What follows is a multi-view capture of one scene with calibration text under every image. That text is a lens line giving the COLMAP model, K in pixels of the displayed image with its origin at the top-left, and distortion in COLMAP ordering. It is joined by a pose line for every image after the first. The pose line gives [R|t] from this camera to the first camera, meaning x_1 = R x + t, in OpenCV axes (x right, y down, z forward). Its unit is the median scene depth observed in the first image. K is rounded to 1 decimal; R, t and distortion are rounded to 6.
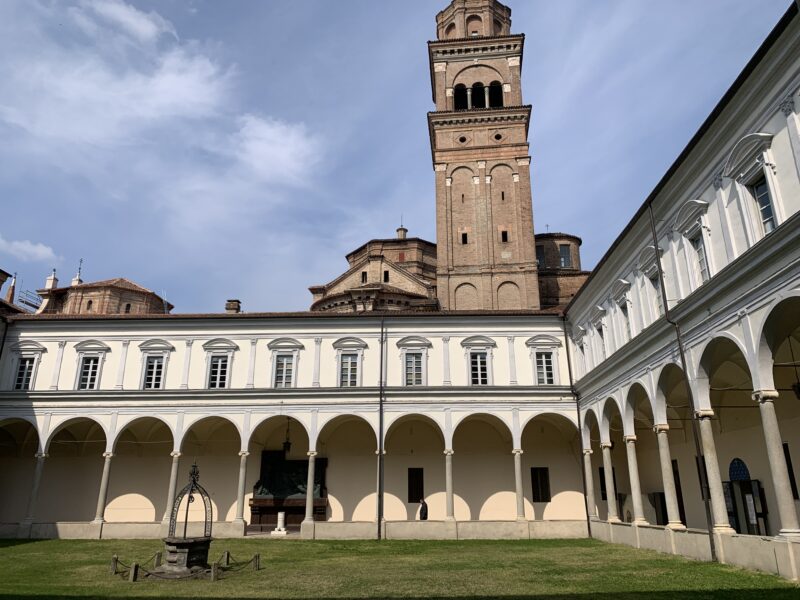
lens RADIAL K [[568.5, 0, 400.0], [0, 568.5, 300.0], [0, 0, 1]] dist [0.001766, 0.000244]
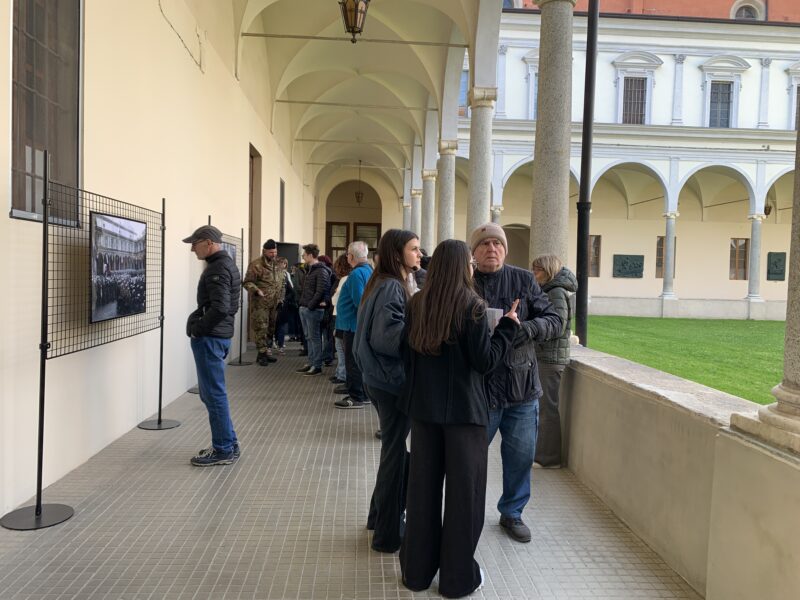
lens RADIAL K [[791.1, 0, 400.0], [0, 791.1, 300.0], [0, 0, 1]] dist [-0.002185, -0.006418]
pose [[0.995112, 0.024928, 0.095554, -0.528432], [-0.058710, 0.927382, 0.369480, 0.006595], [-0.079404, -0.373284, 0.924313, 0.007815]]
